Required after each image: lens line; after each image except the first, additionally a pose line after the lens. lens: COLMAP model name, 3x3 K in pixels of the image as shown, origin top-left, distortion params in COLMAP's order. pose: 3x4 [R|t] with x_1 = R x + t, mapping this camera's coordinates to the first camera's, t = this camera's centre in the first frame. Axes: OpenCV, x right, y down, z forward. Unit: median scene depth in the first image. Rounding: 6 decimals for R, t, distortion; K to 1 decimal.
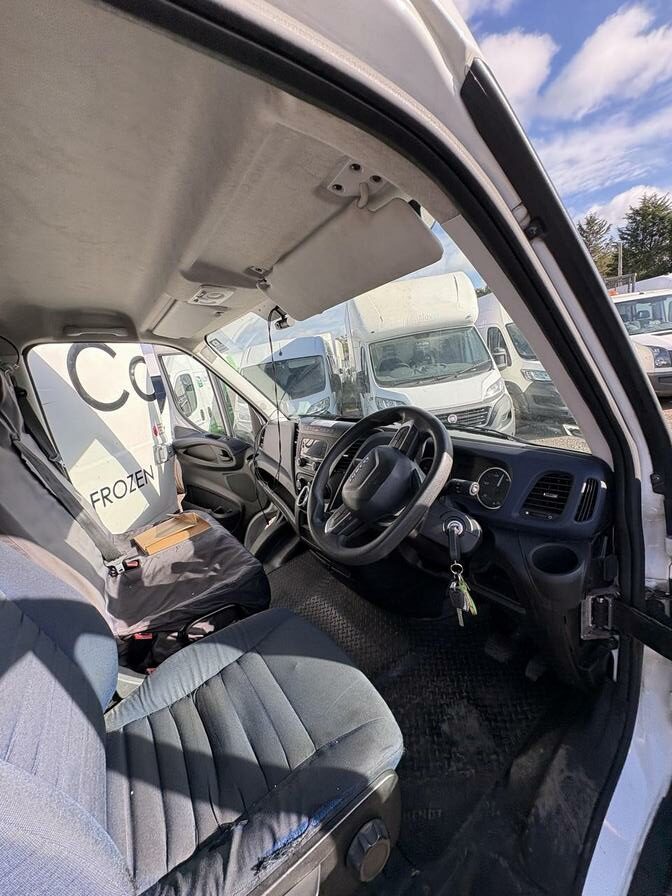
lens RADIAL K [[364.8, 0, 338.8], [0, 364.8, 440.5], [0, 0, 1]] dist [0.015889, 0.000500]
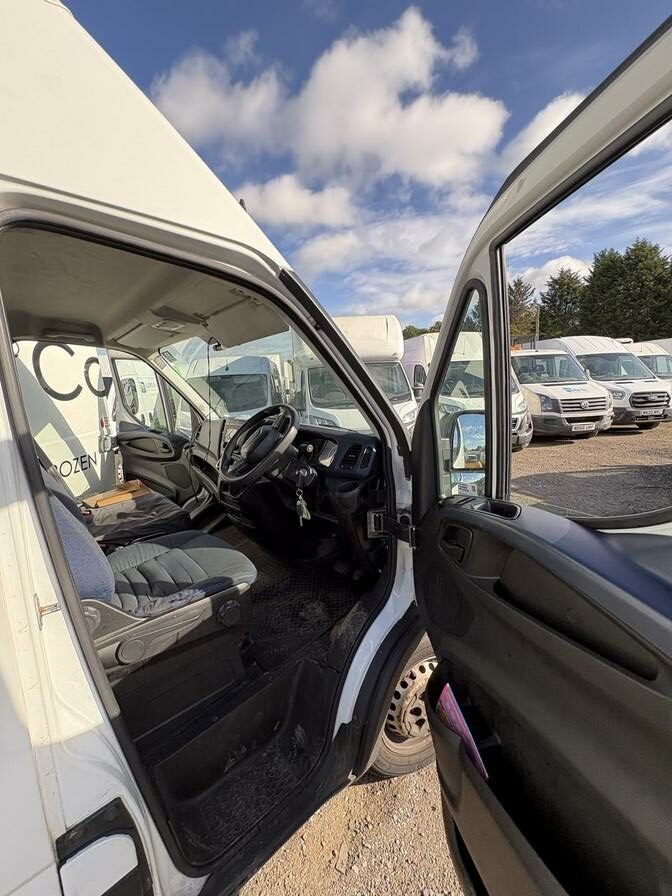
lens RADIAL K [[364.8, 0, 340.4], [0, 364.8, 442.2], [0, 0, 1]] dist [0.015889, 0.000500]
pose [[0.986363, 0.072380, 0.147812, 0.099407], [-0.063701, 0.996001, -0.062638, 0.084084], [-0.151754, 0.052368, 0.987030, -0.352428]]
